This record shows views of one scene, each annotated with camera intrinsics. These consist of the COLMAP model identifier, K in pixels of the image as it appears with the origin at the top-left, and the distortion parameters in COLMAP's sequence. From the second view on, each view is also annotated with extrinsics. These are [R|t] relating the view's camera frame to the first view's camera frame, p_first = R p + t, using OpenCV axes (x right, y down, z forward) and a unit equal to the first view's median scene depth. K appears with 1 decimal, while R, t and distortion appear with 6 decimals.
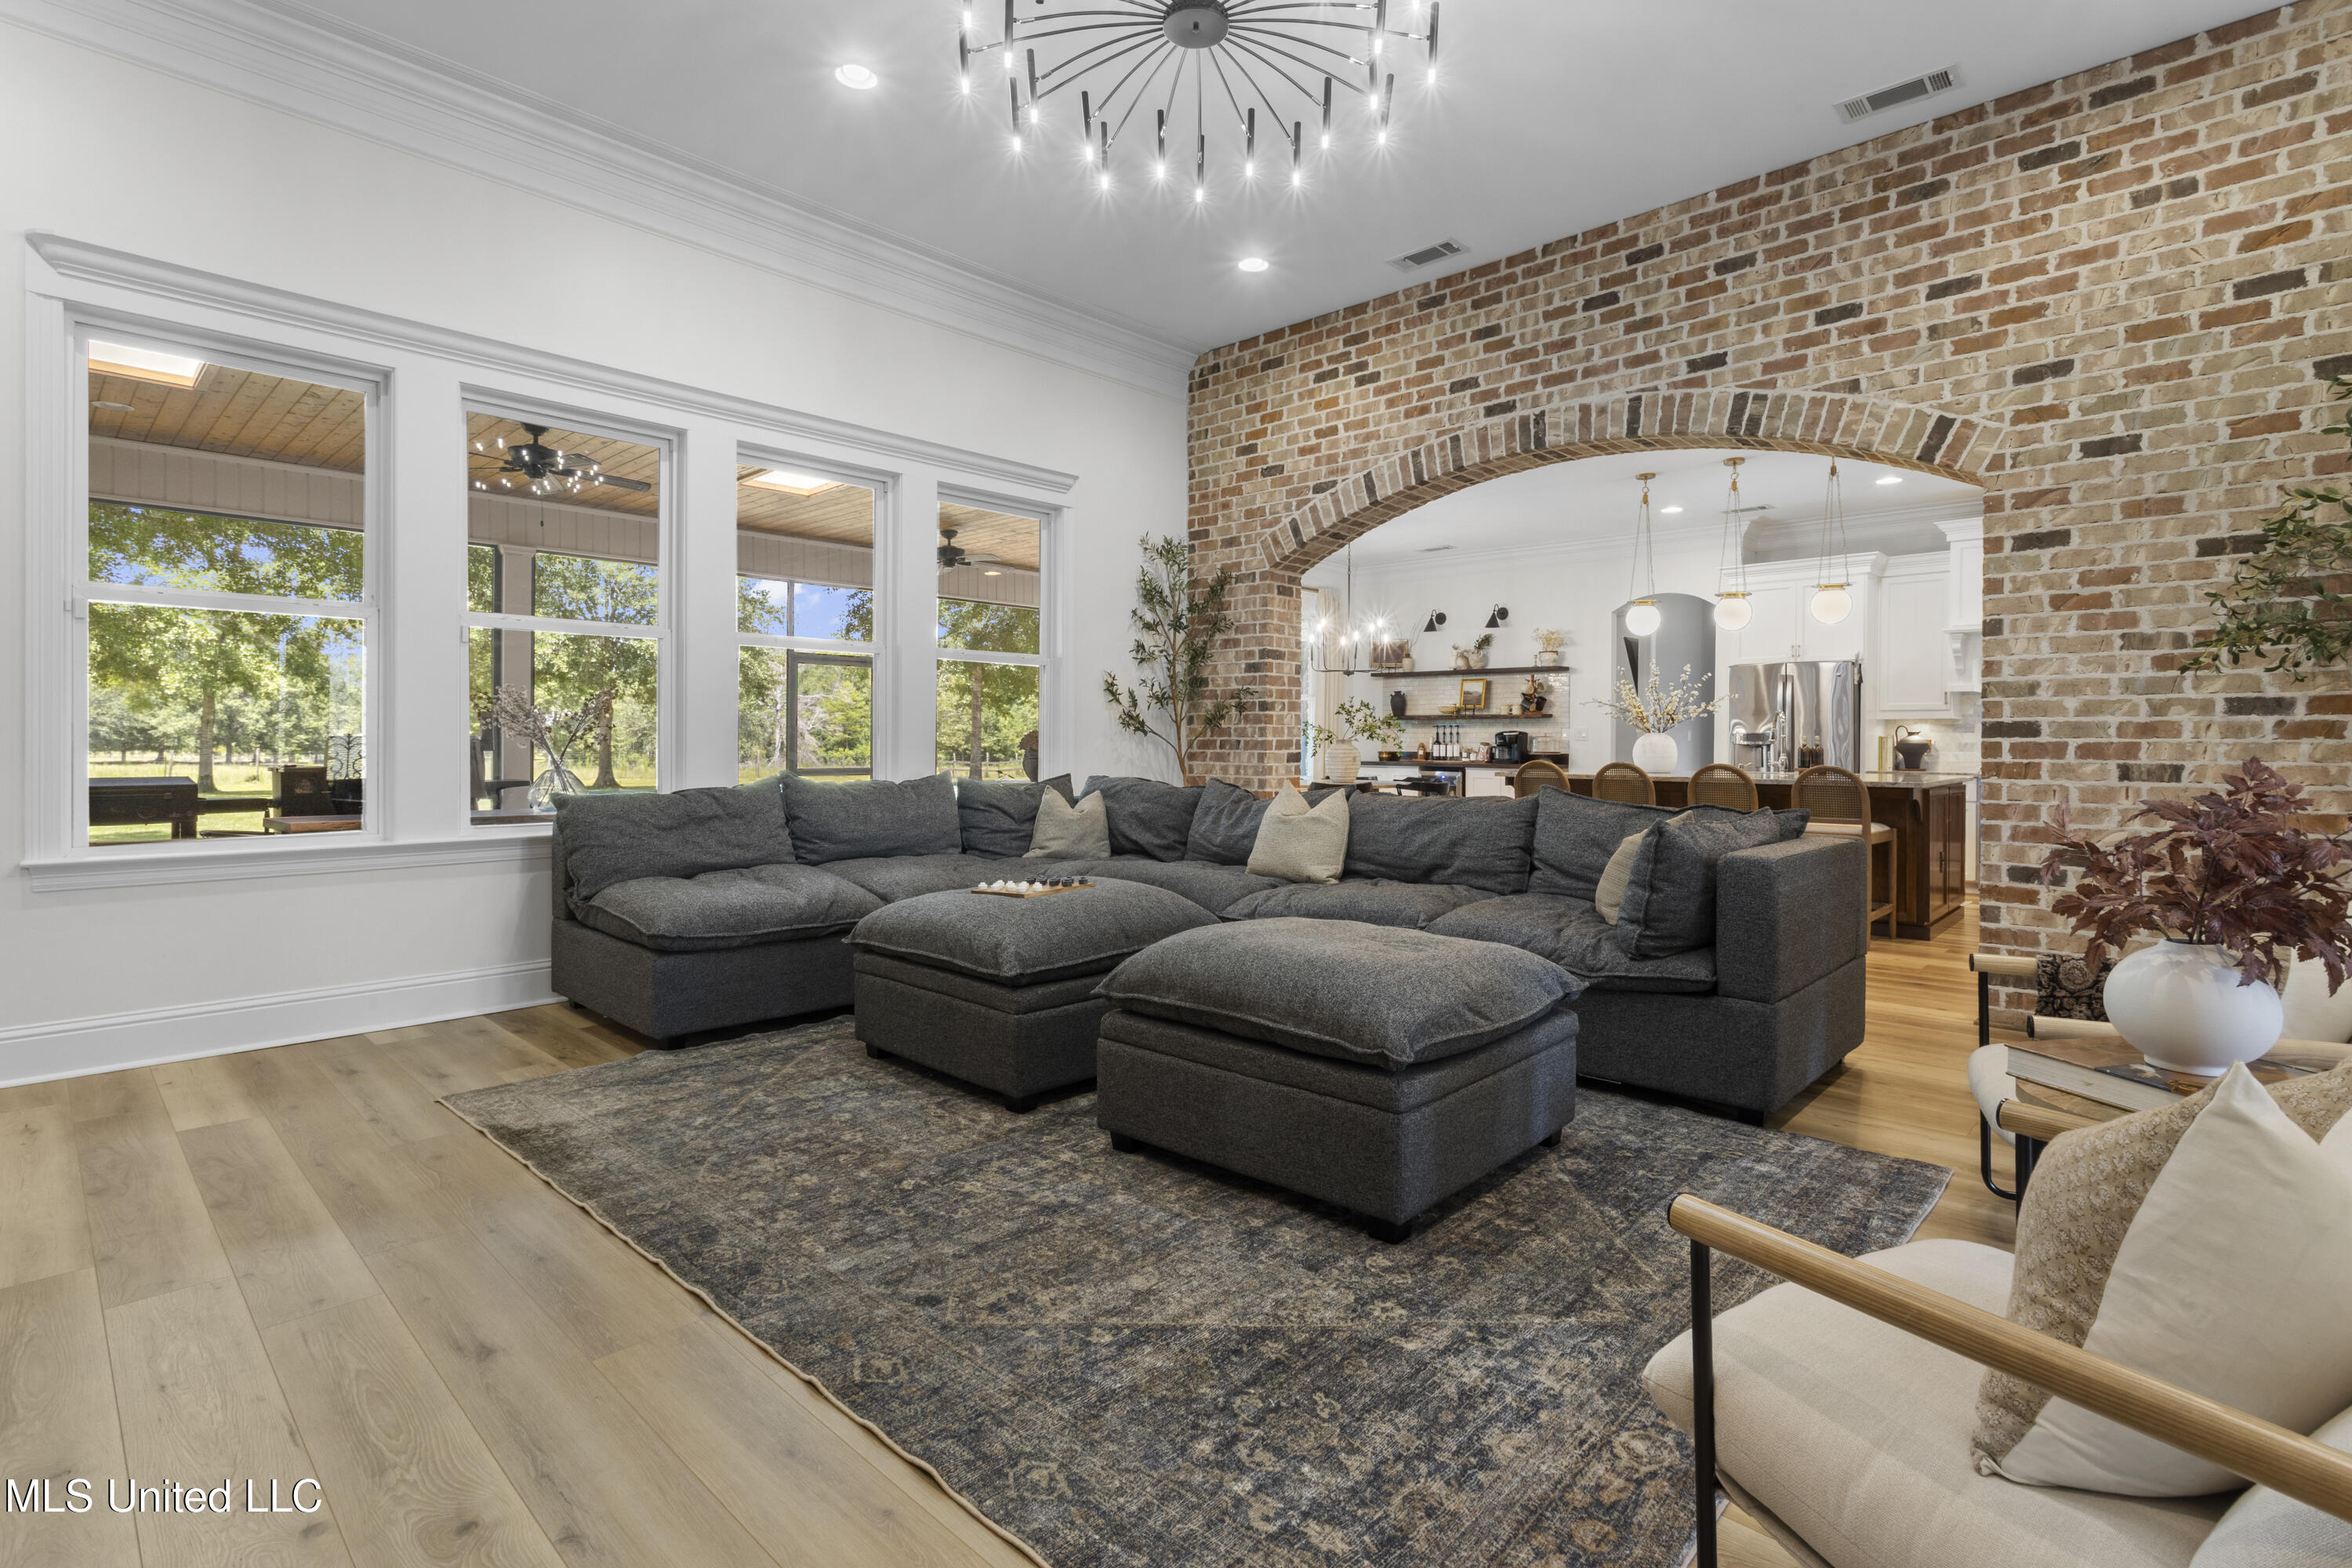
lens RADIAL K [[1118.7, 0, 1170.9], [0, 1118.7, 748.3], [0, 0, 1]] dist [0.001850, 0.000732]
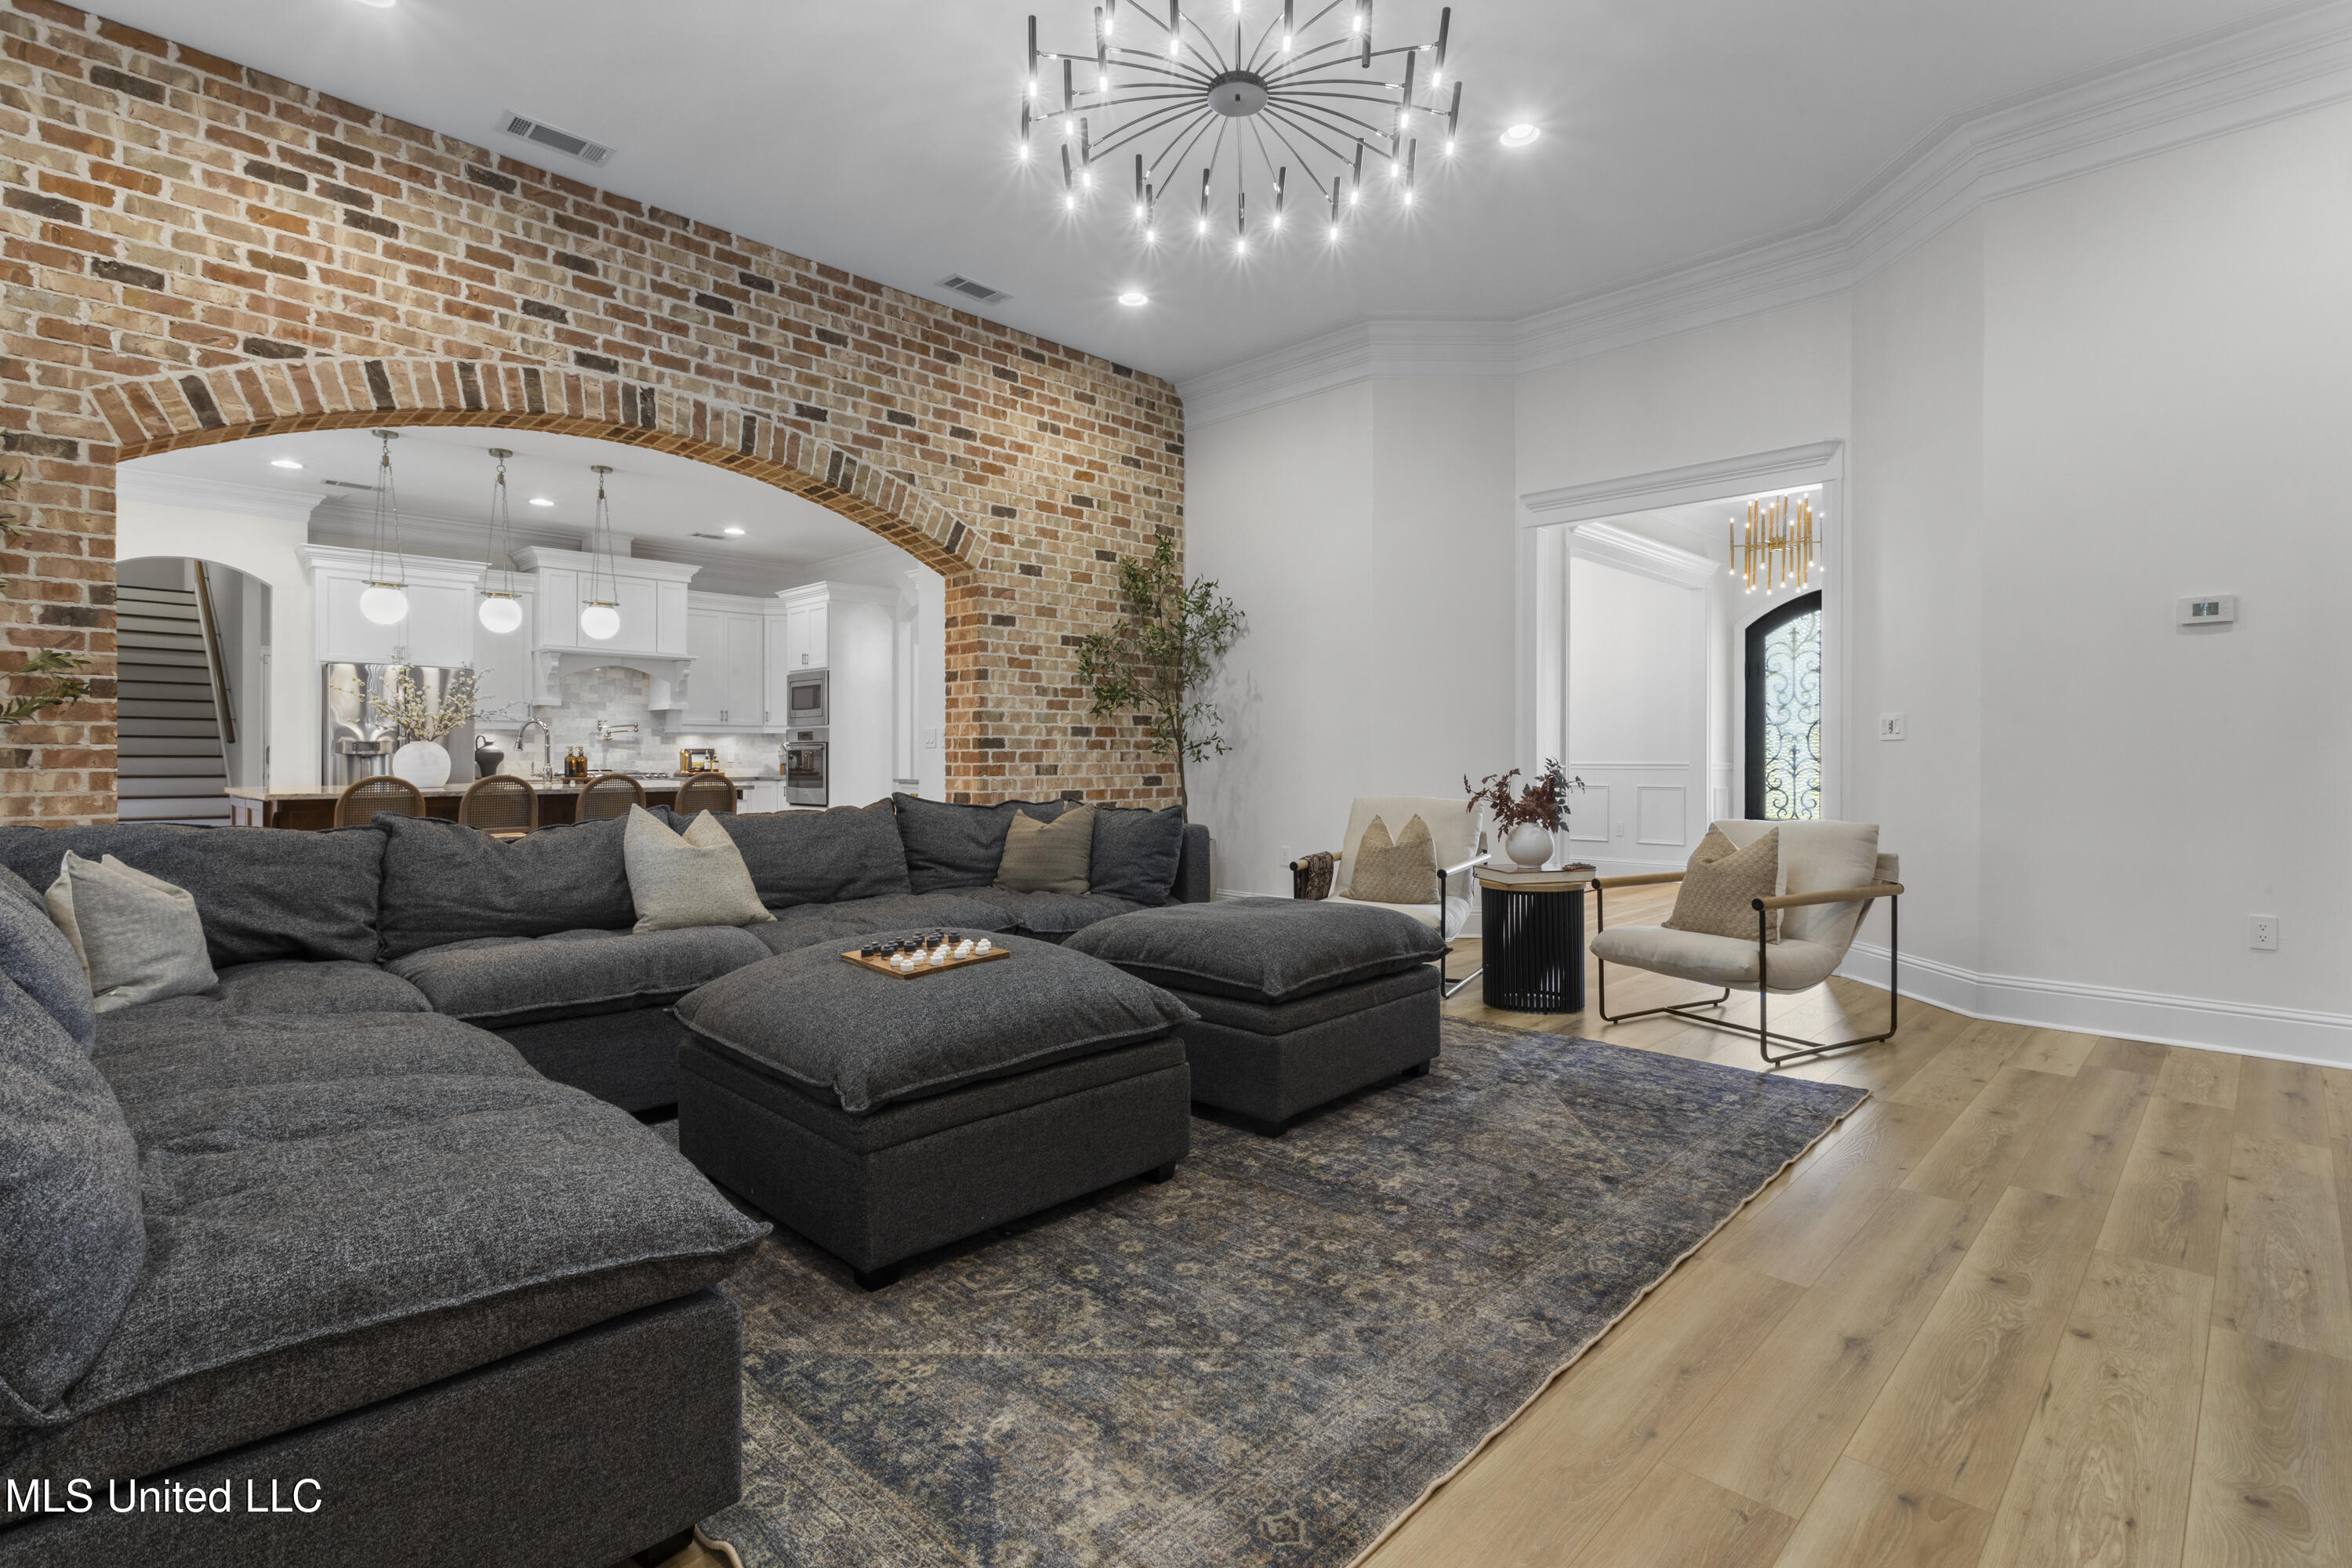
lens RADIAL K [[1122.8, 0, 1176.4], [0, 1122.8, 760.3], [0, 0, 1]] dist [0.003527, 0.000755]
pose [[0.005843, -0.009517, 0.999938, -0.599352], [0.006510, 0.999934, 0.009479, -0.005075], [-0.999962, 0.006454, 0.005905, 0.586394]]
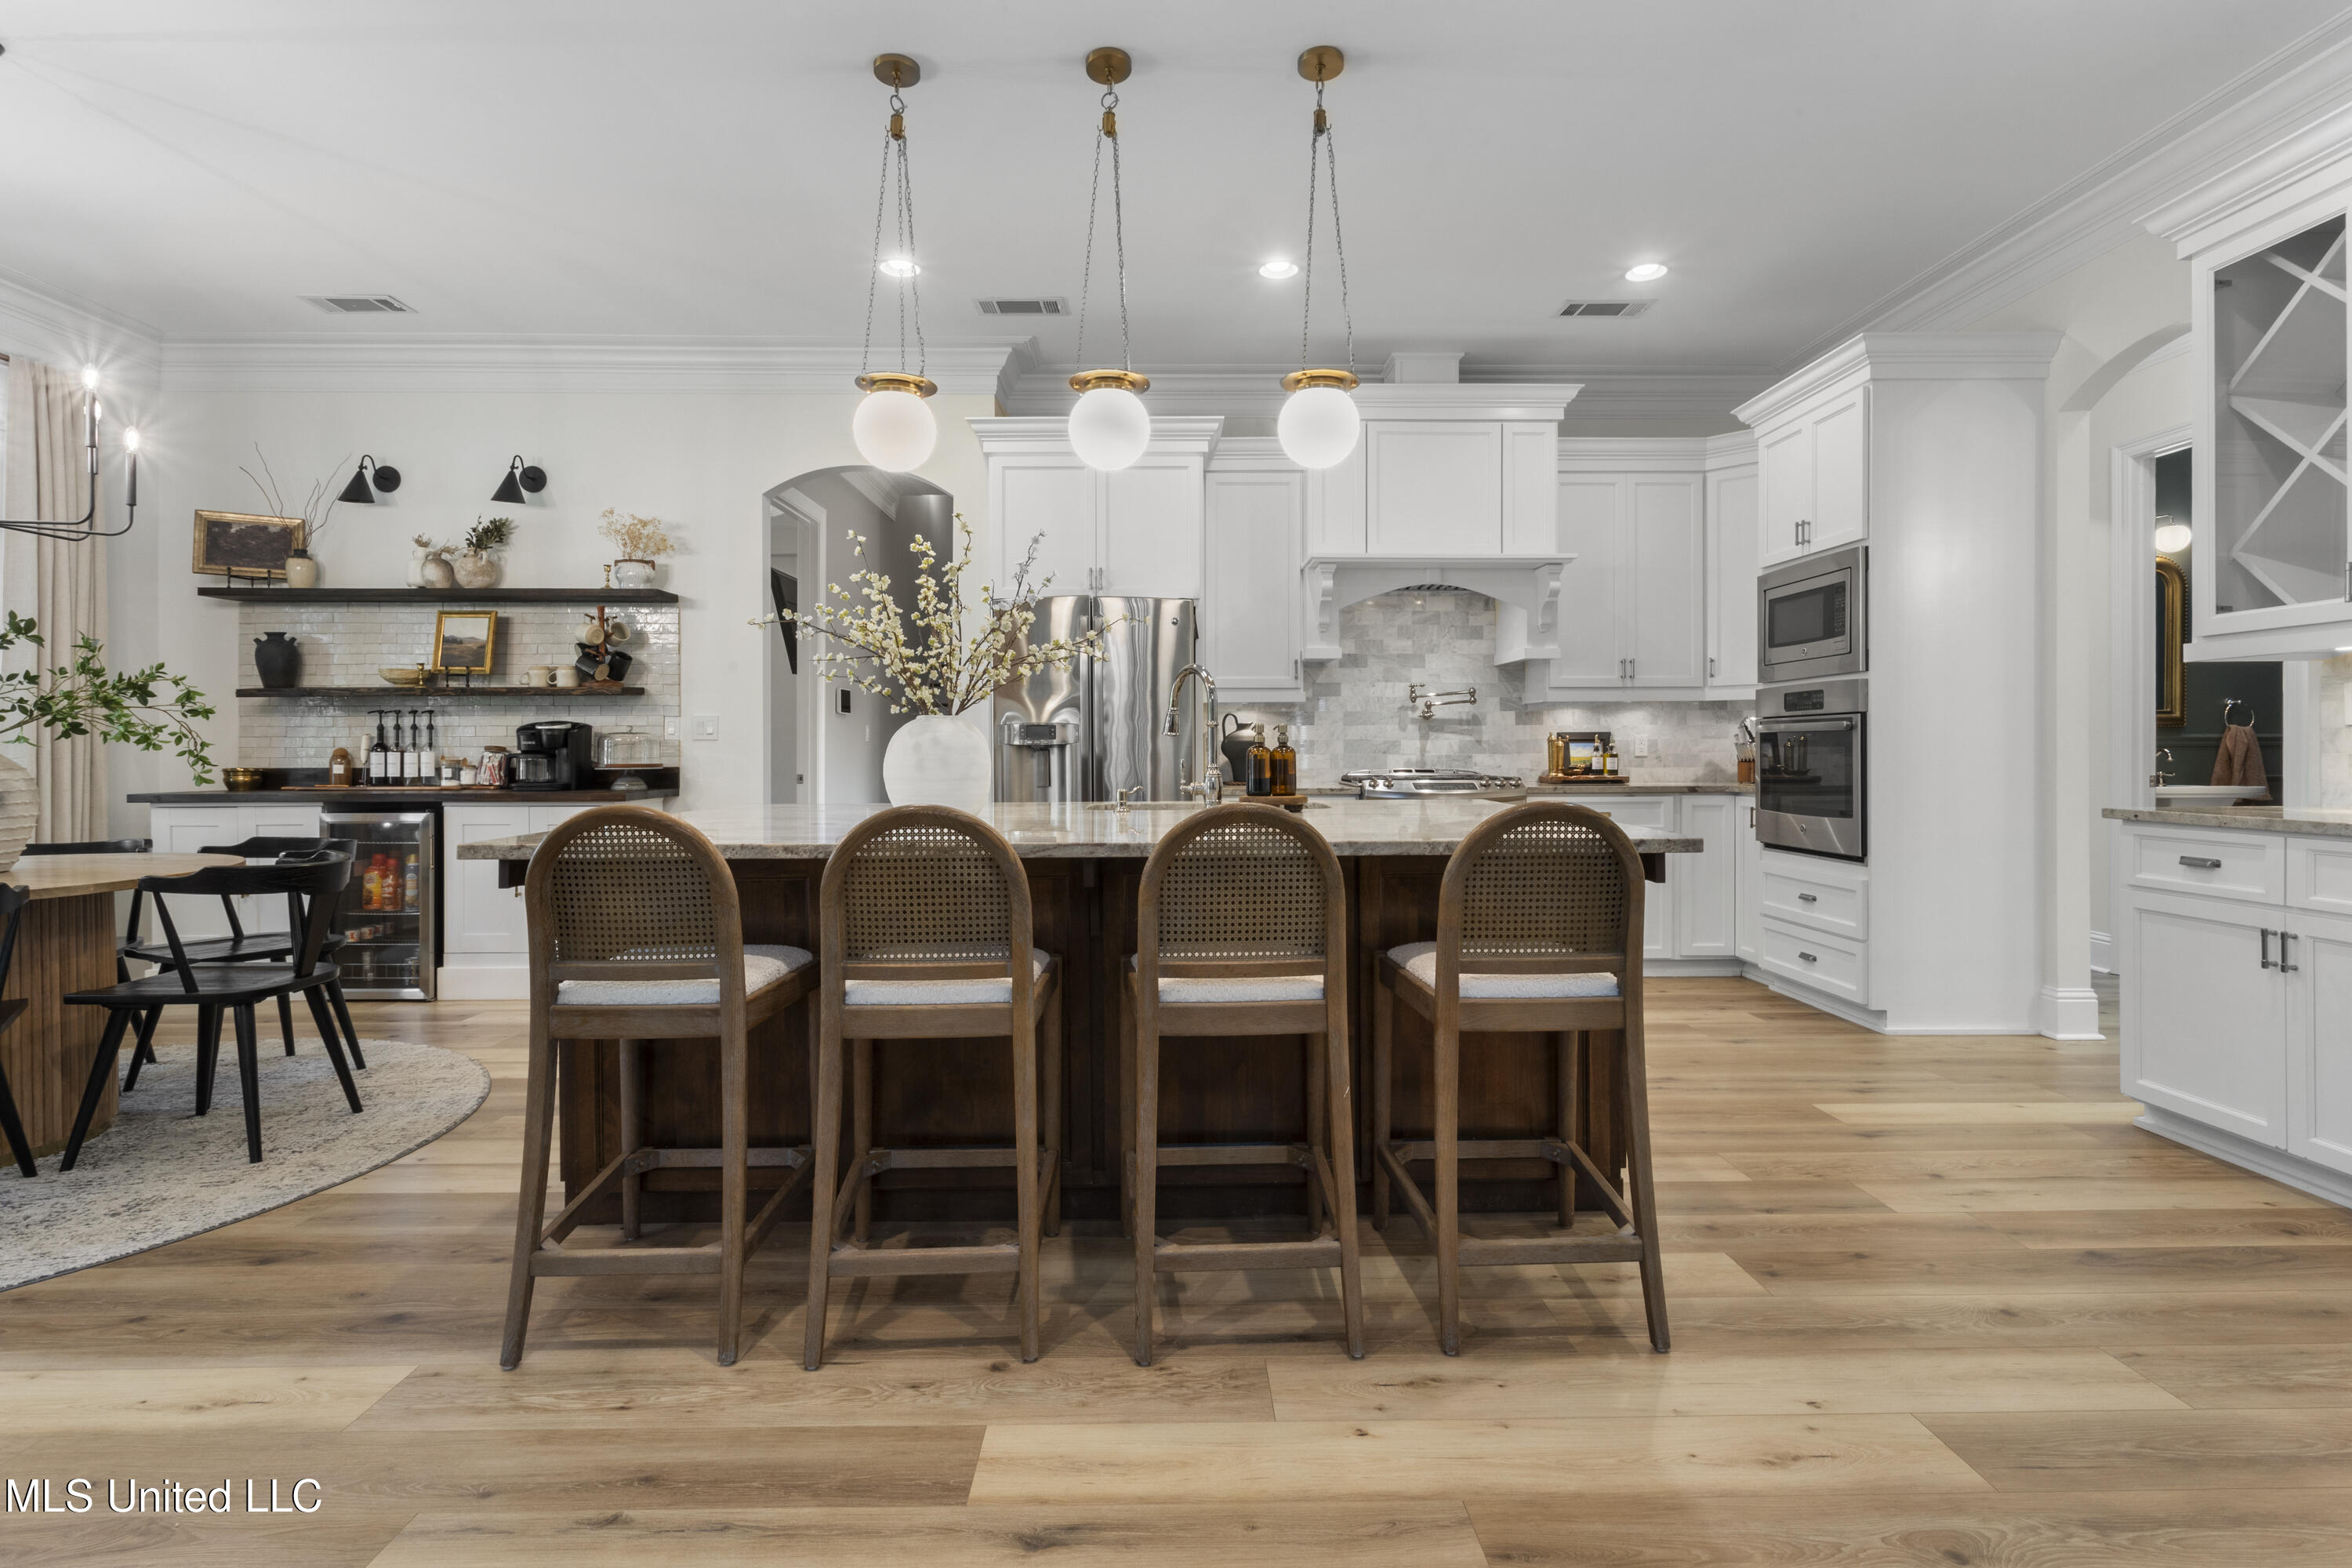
lens RADIAL K [[1118.7, 0, 1170.9], [0, 1118.7, 748.3], [0, 0, 1]] dist [0.001850, 0.000732]
pose [[0.710355, -0.010429, 0.703766, 0.306110], [0.012124, 0.999923, 0.002580, -0.004088], [-0.703739, 0.006700, 0.710427, 0.941288]]
